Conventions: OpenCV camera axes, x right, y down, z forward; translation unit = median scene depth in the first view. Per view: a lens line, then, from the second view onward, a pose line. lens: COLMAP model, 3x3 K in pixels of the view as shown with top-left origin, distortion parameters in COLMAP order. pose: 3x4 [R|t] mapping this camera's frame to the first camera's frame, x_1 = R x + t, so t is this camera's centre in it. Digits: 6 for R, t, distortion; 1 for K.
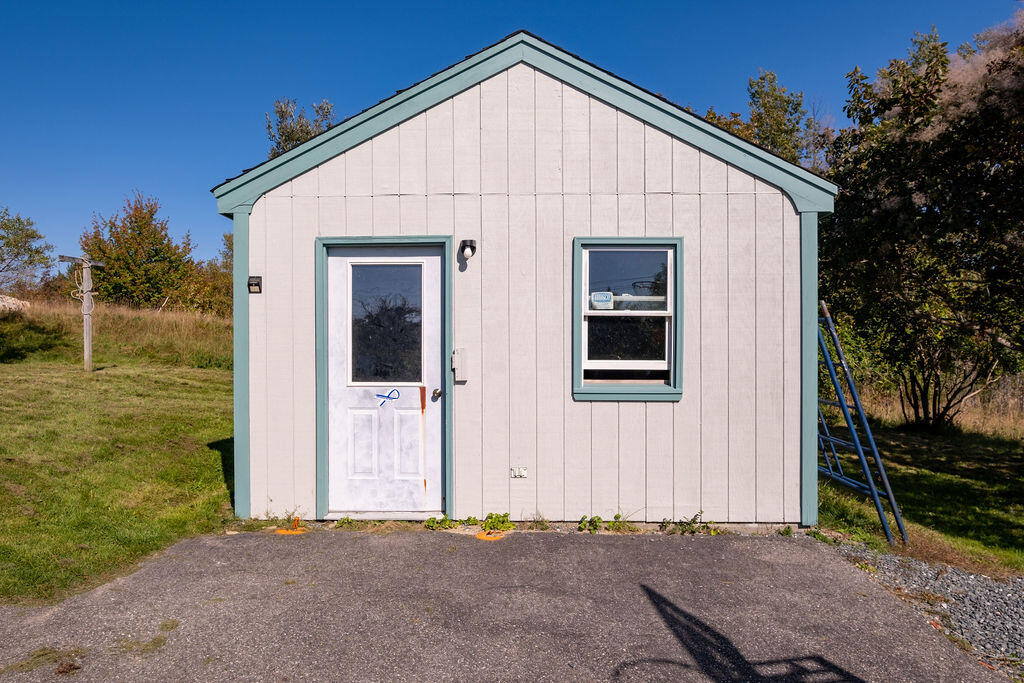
lens RADIAL K [[742.8, 0, 510.1], [0, 742.8, 349.5], [0, 0, 1]] dist [-0.008334, -0.001807]
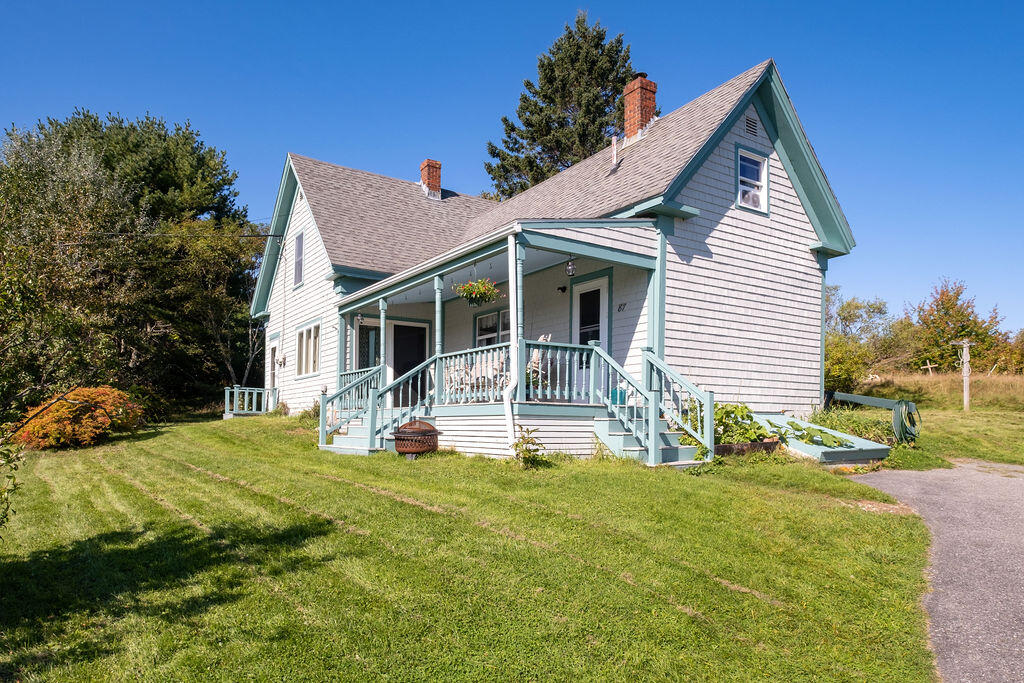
lens RADIAL K [[655.7, 0, 462.6], [0, 655.7, 415.0], [0, 0, 1]] dist [-0.010890, 0.006645]
pose [[0.480118, -0.007389, -0.877173, 0.331739], [-0.000614, 0.999961, -0.008759, 0.113823], [0.877203, 0.004744, 0.480095, -1.471050]]
